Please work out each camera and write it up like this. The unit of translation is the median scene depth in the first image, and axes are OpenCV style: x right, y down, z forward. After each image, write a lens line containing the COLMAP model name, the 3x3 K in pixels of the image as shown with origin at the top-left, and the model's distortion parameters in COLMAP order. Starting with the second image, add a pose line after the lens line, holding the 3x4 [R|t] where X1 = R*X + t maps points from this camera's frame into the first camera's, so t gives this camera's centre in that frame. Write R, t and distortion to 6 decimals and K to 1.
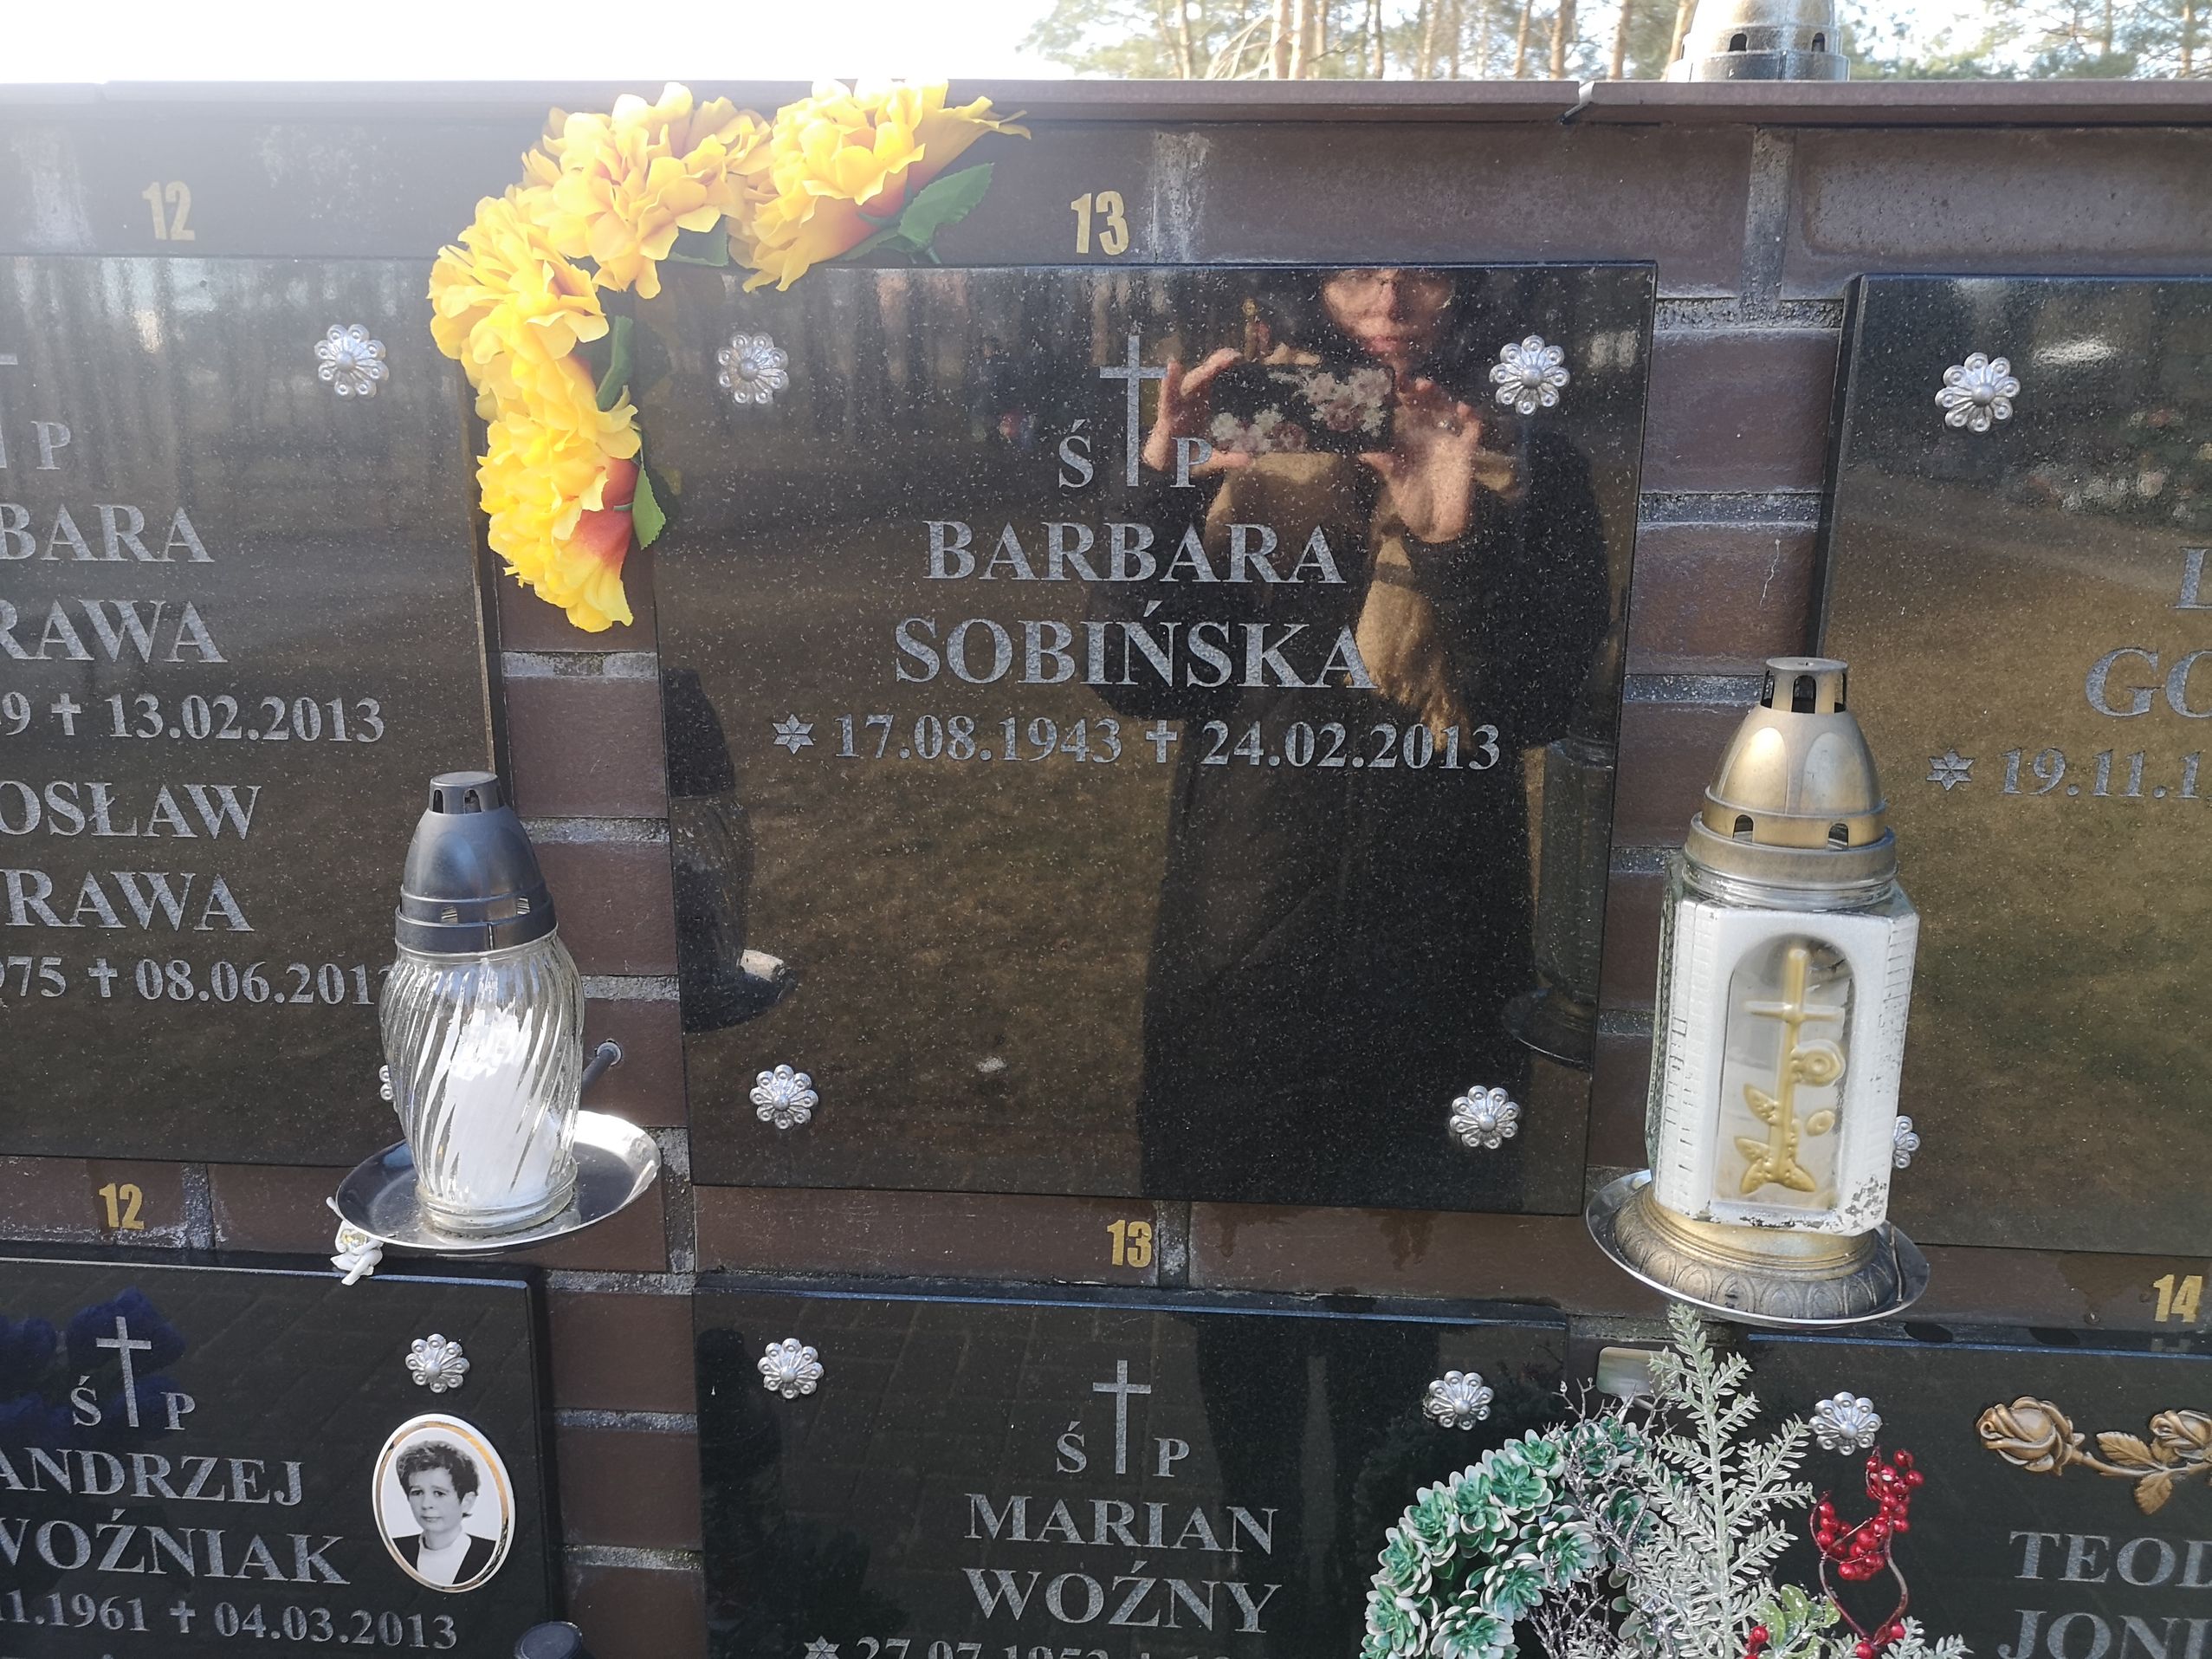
lens RADIAL K [[1665.9, 0, 1081.4], [0, 1665.9, 797.8], [0, 0, 1]] dist [0.048088, -0.046049]
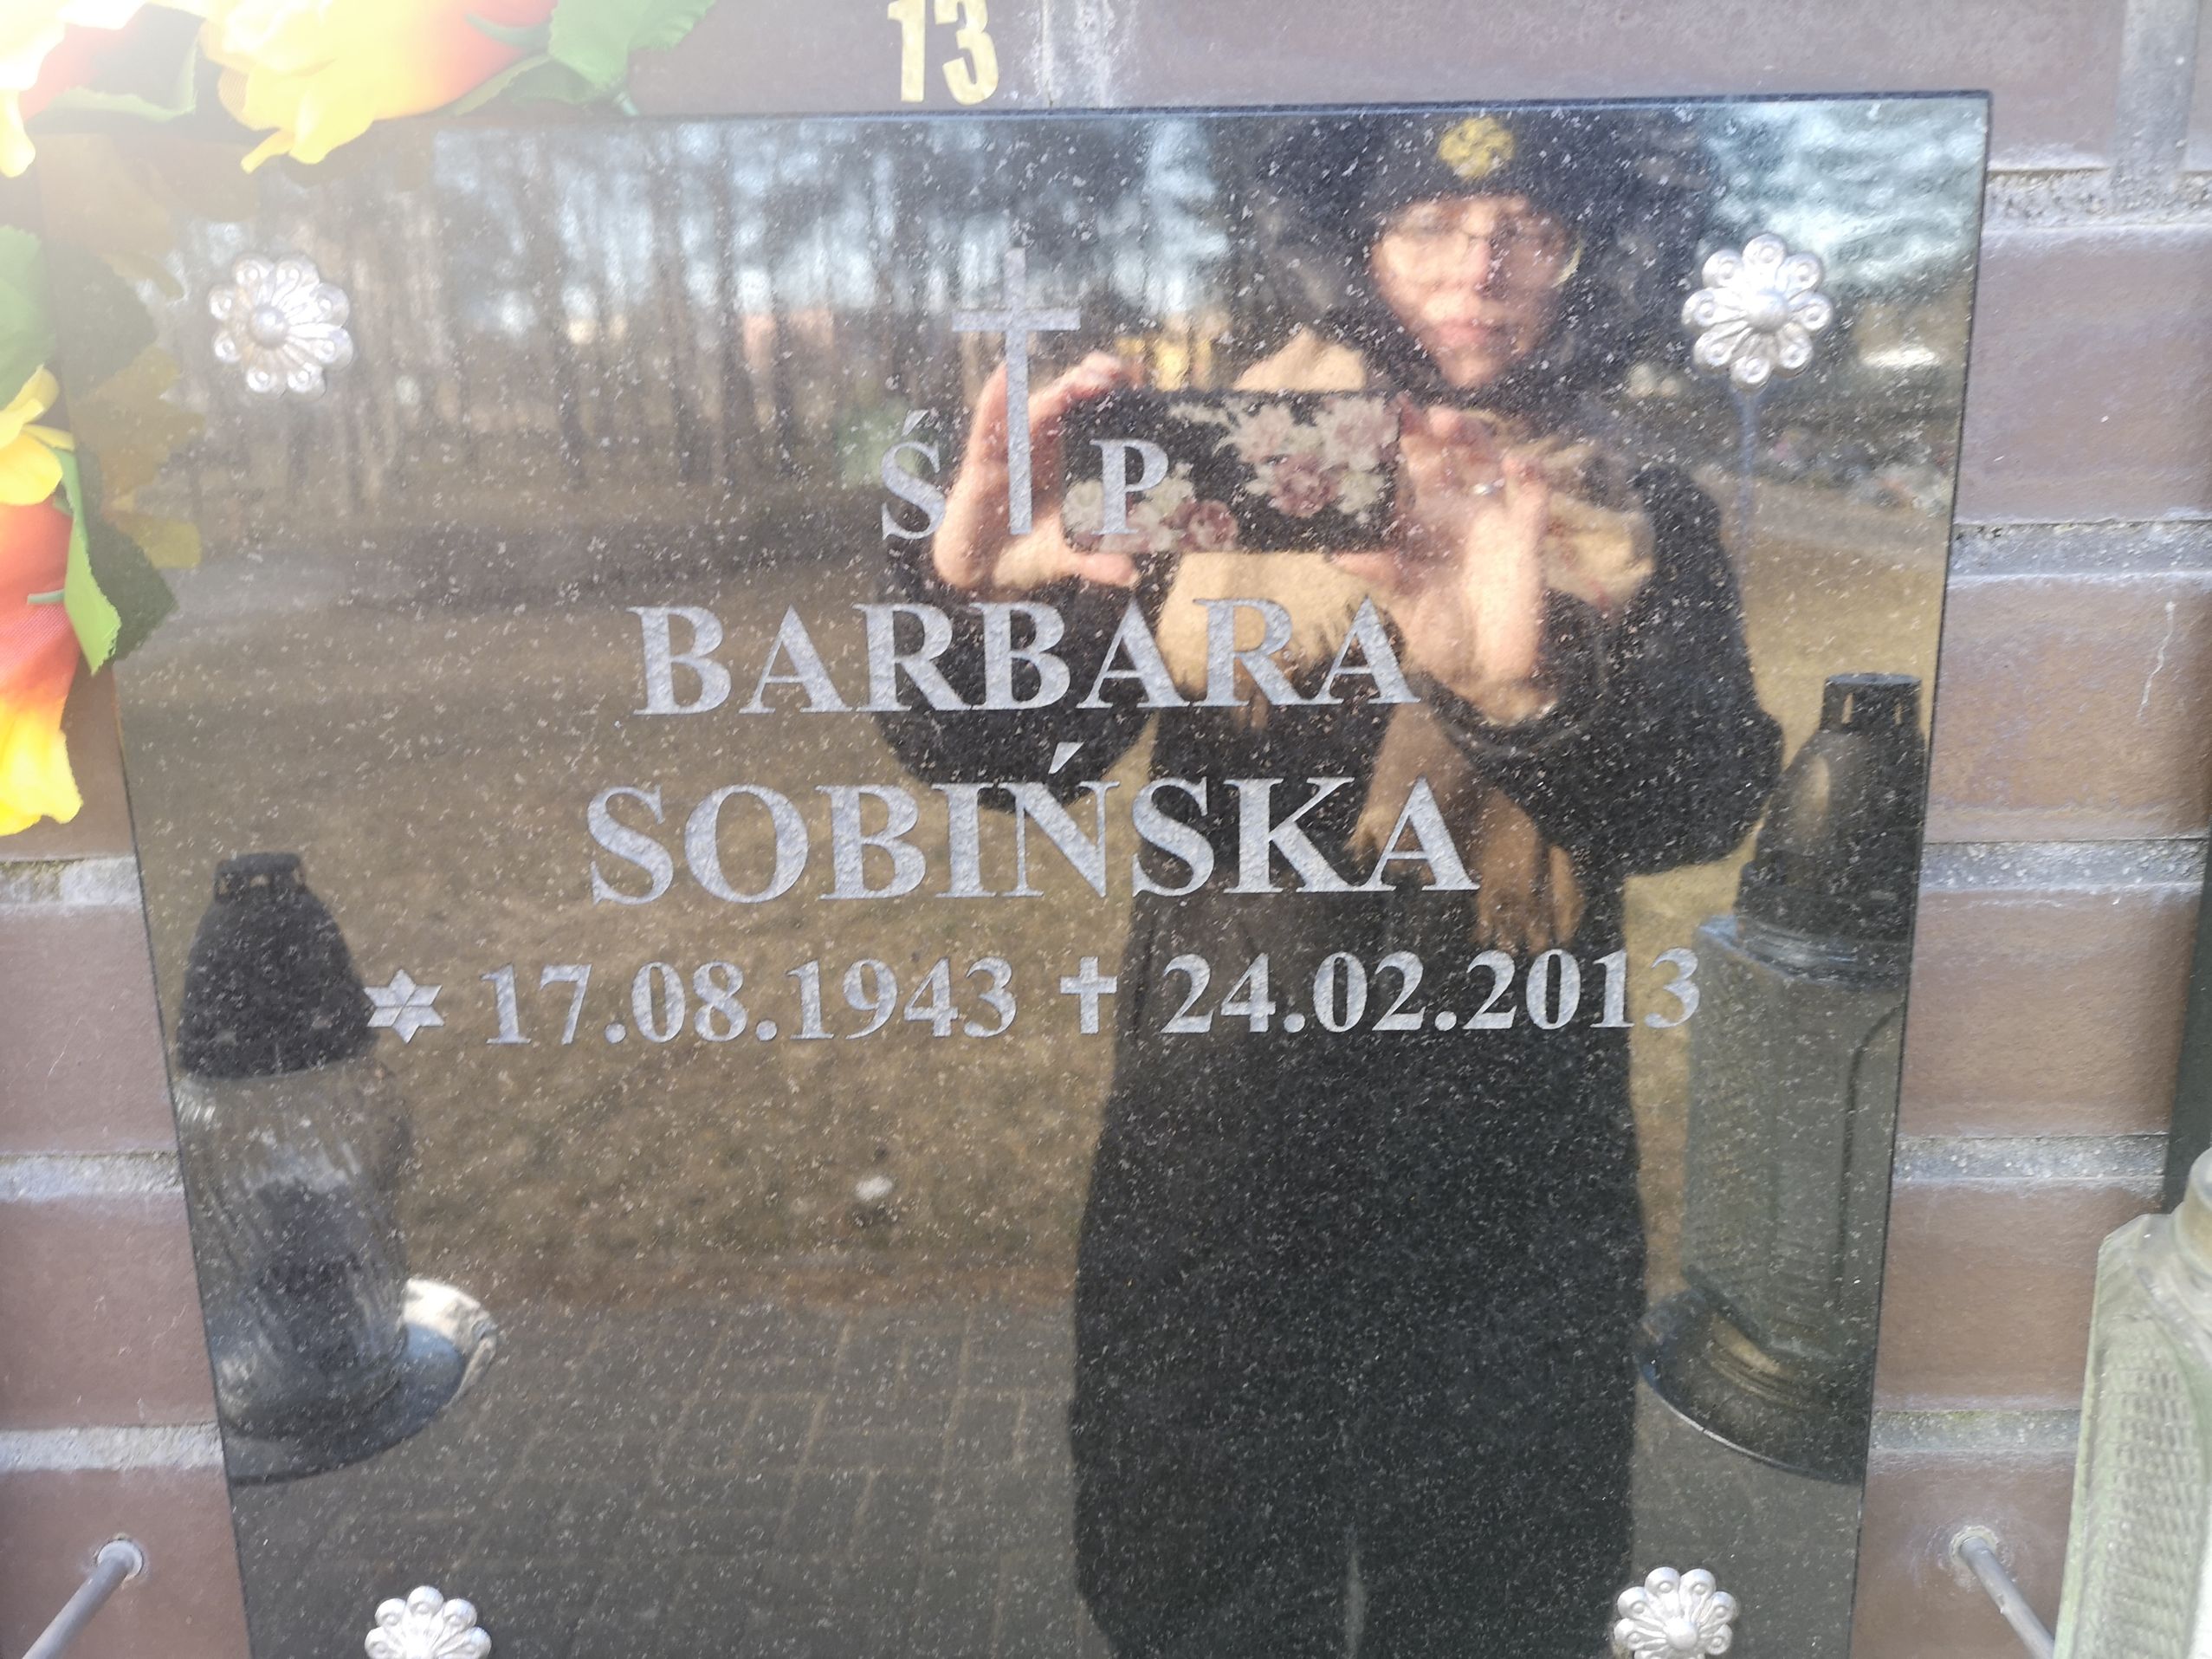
lens RADIAL K [[1665.9, 0, 1072.9], [0, 1665.9, 792.0], [0, 0, 1]] dist [0.048088, -0.046049]
pose [[0.997454, -0.033427, 0.062992, 0.010450], [0.035141, 0.999036, -0.026295, -0.087118], [-0.062052, 0.028442, 0.997668, 0.455206]]
